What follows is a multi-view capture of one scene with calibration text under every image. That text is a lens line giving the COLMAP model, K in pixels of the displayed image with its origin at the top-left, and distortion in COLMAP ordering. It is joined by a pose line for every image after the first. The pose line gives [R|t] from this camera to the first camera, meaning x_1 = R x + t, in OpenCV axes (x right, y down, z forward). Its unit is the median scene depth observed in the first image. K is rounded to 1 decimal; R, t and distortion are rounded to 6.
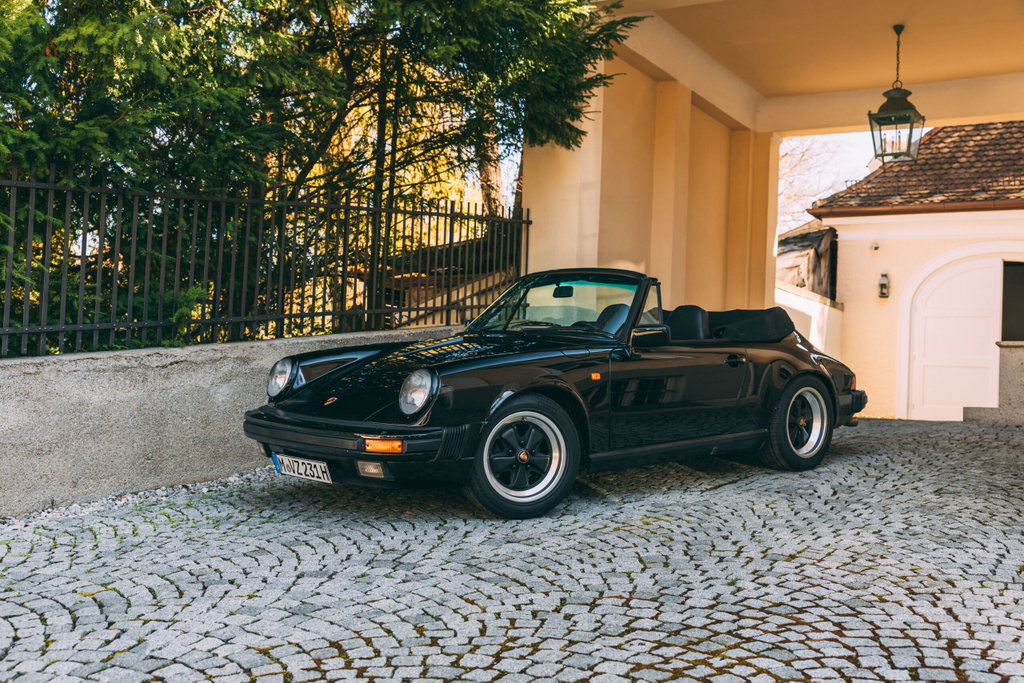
lens RADIAL K [[1145.7, 0, 507.7], [0, 1145.7, 333.5], [0, 0, 1]] dist [0.007027, 0.000000]
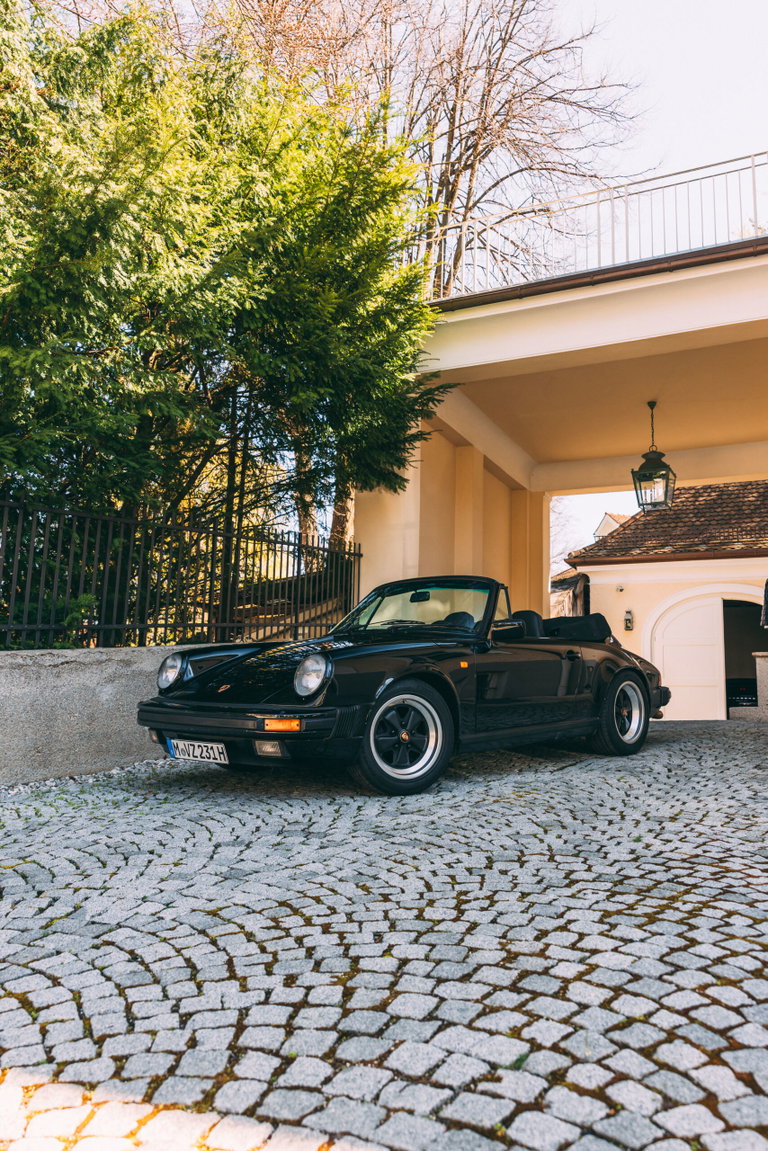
lens RADIAL K [[927.4, 0, 379.3], [0, 927.4, 573.5], [0, 0, 1]] dist [0.008494, -0.024010]
pose [[0.995920, 0.002382, 0.090212, -0.077832], [0.007548, 0.993951, -0.109567, 0.042799], [-0.089927, 0.109801, 0.989877, 0.096481]]
